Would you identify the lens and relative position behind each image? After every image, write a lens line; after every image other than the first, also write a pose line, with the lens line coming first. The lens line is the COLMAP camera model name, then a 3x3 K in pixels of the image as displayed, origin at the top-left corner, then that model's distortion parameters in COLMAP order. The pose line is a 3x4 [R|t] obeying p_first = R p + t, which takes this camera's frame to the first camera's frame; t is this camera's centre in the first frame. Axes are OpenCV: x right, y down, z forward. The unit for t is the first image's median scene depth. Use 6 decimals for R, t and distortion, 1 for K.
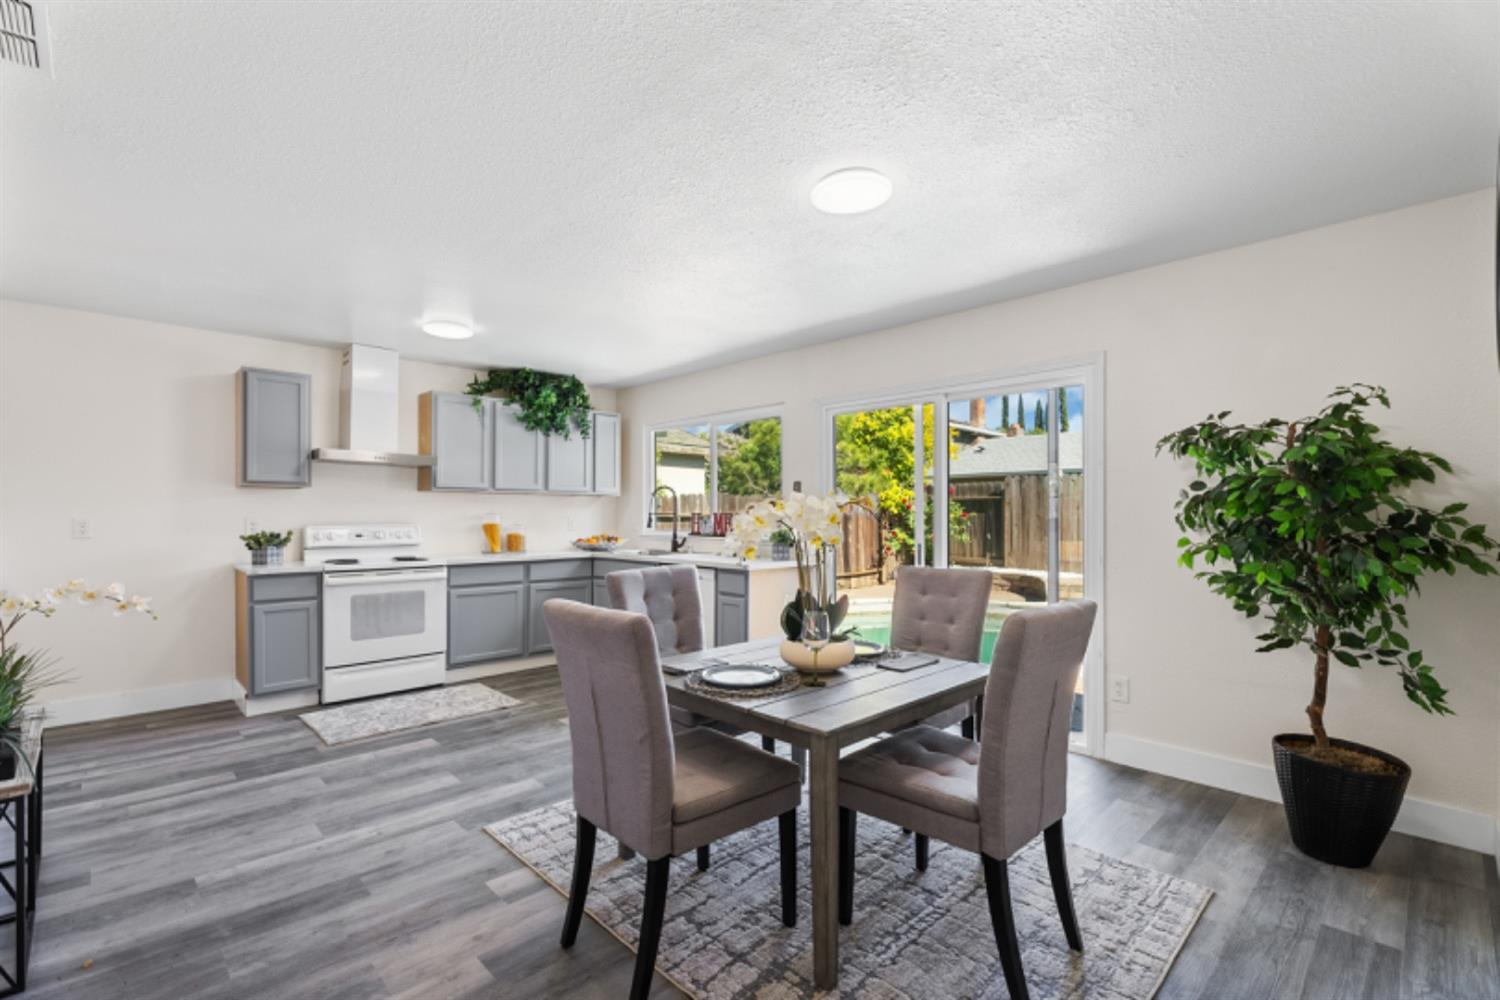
lens RADIAL K [[670.4, 0, 741.0], [0, 670.4, 514.1], [0, 0, 1]] dist [0.003974, -0.002228]
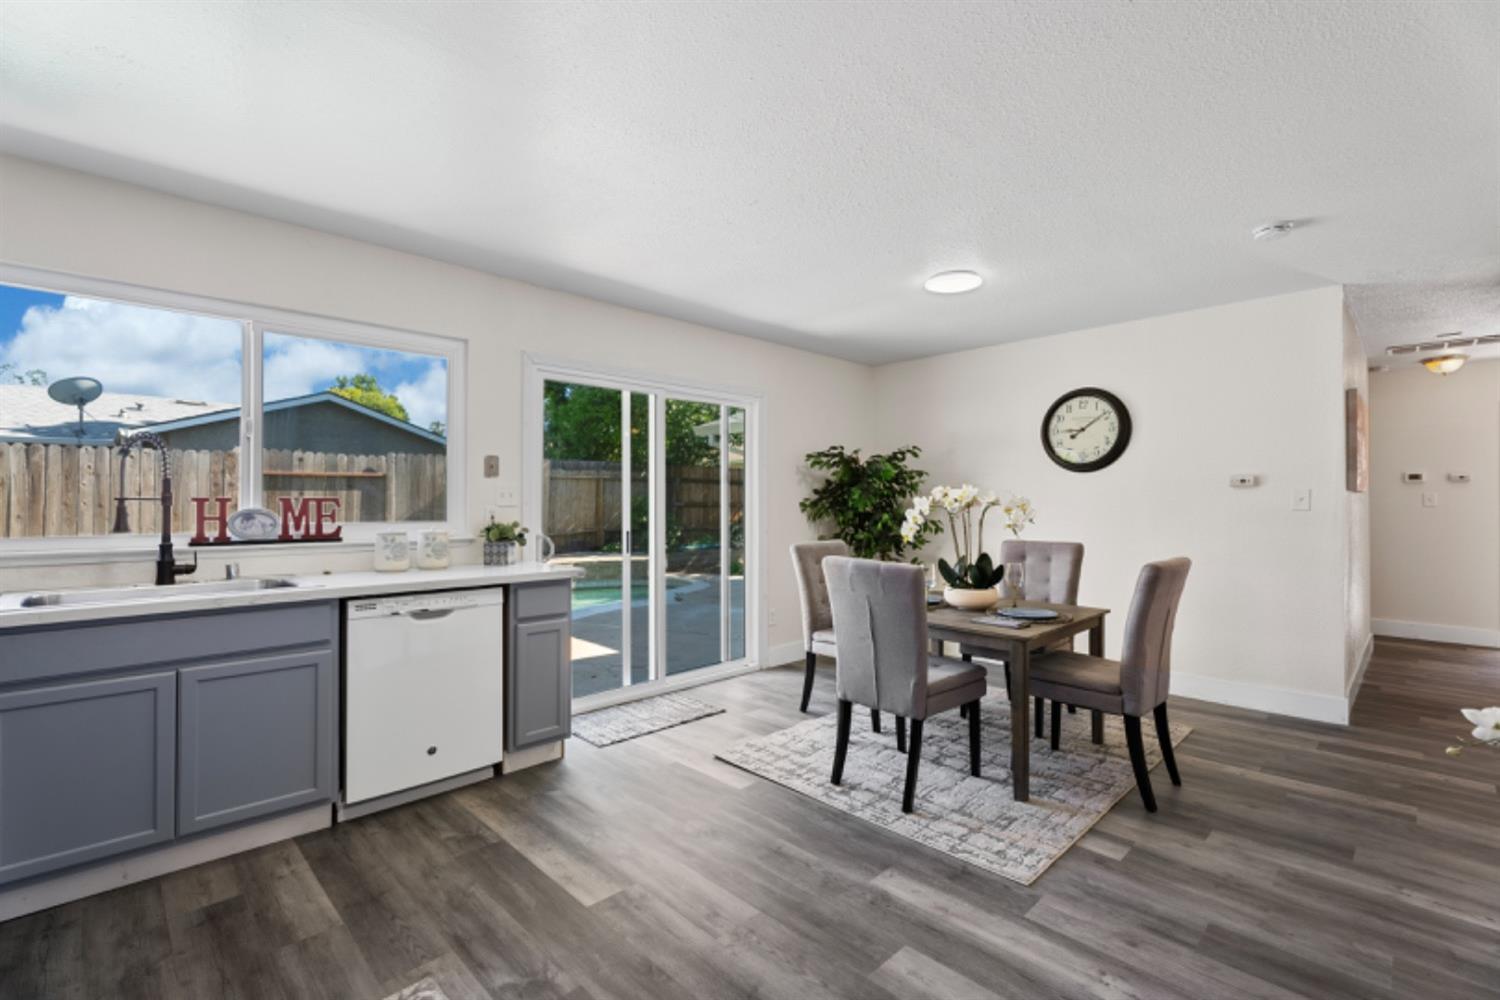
lens RADIAL K [[670.4, 0, 755.3], [0, 670.4, 491.4], [0, 0, 1]] dist [0.003974, -0.002228]
pose [[-0.017324, 0.015189, 0.999735, -0.668246], [-0.000750, 0.999884, -0.015204, 0.000844], [-0.999850, -0.001014, -0.017311, 0.748831]]
